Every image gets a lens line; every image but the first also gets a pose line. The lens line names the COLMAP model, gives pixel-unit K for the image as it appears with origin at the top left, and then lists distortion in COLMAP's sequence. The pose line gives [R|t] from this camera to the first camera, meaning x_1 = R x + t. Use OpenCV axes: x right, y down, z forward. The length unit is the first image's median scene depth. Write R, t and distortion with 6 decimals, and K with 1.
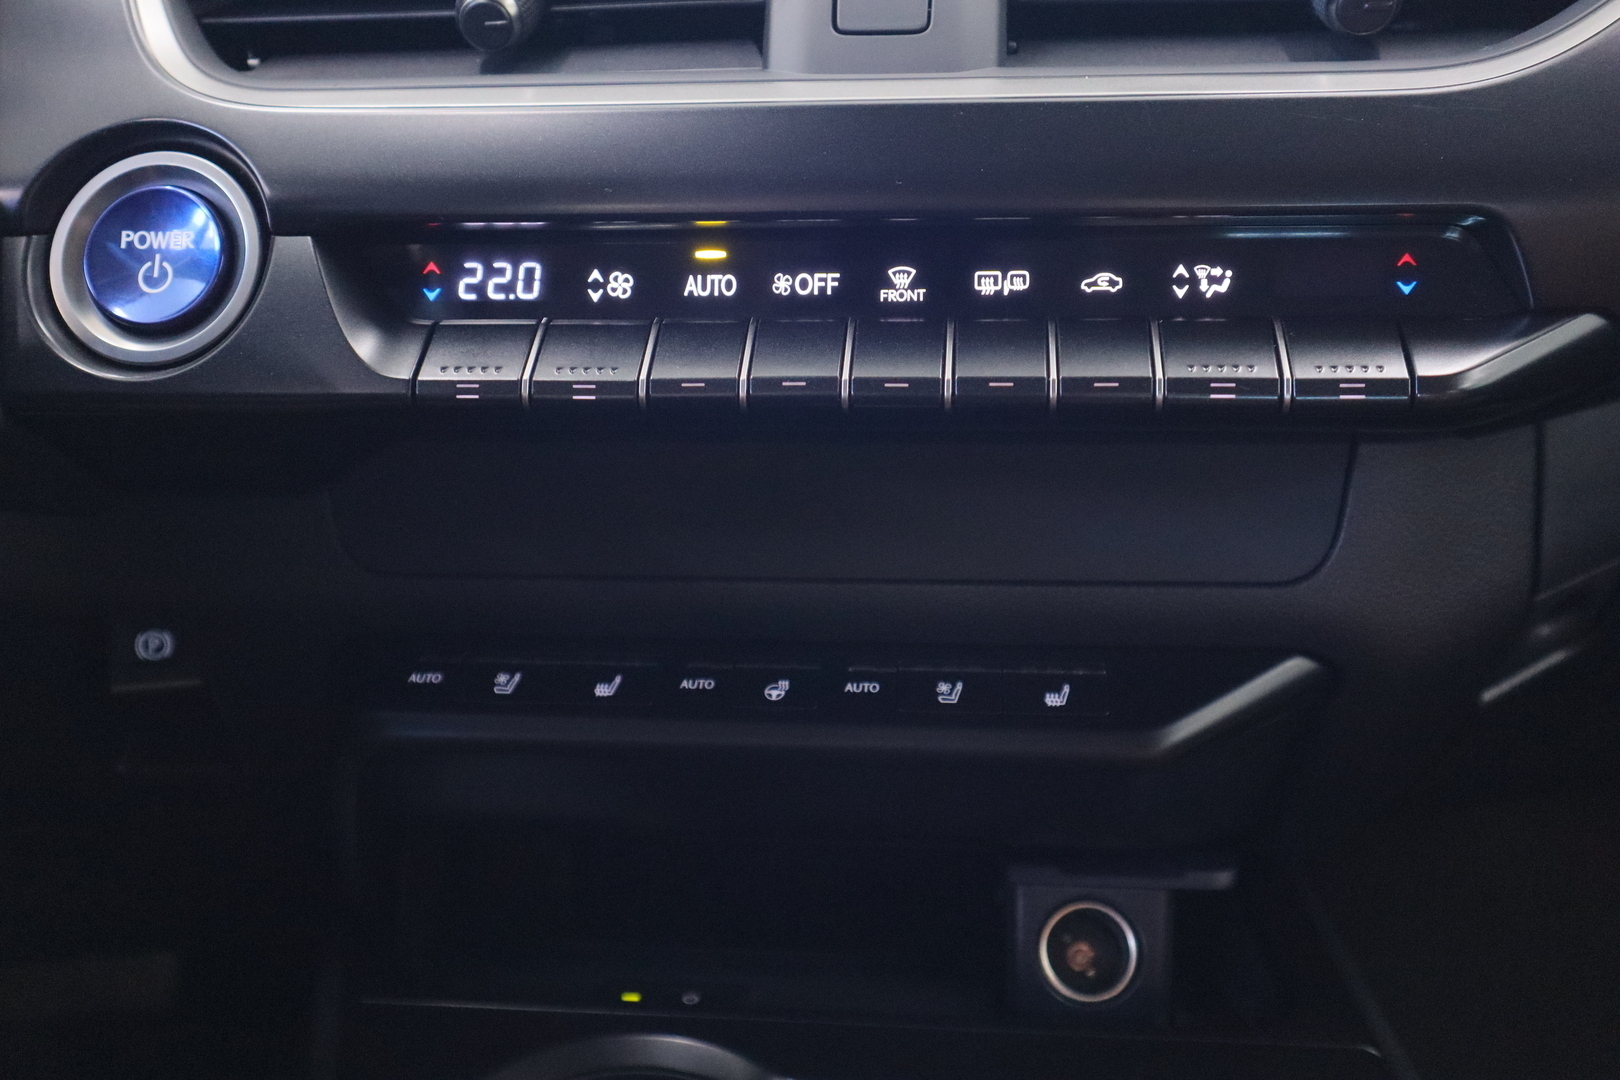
lens RADIAL K [[1696.5, 0, 814.7], [0, 1696.5, 564.0], [0, 0, 1]] dist [0.019537, 0.005832]
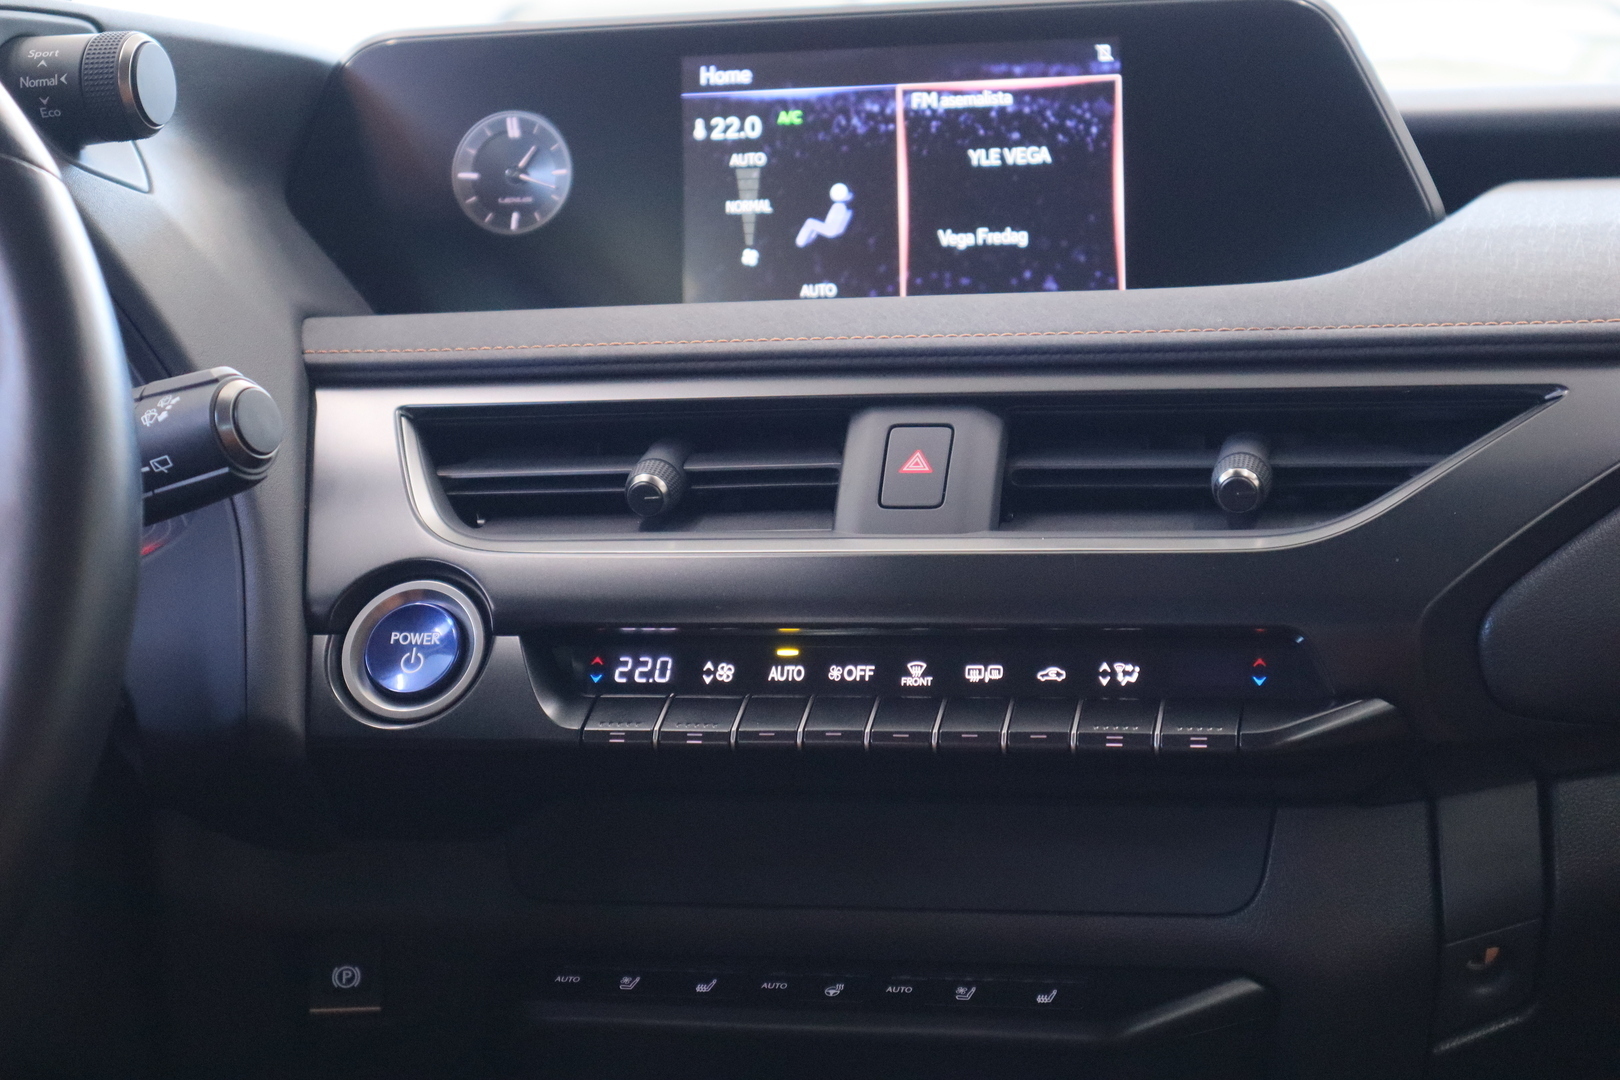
lens RADIAL K [[2755.0, 0, 810.0], [0, 2755.0, 540.0], [0, 0, 1]] dist [0.040749, 0.013479]
pose [[0.992431, 0.011964, -0.122221, 0.242827], [-0.044842, 0.961824, -0.269969, 0.357840], [0.114326, 0.273406, 0.955080, -1.264926]]
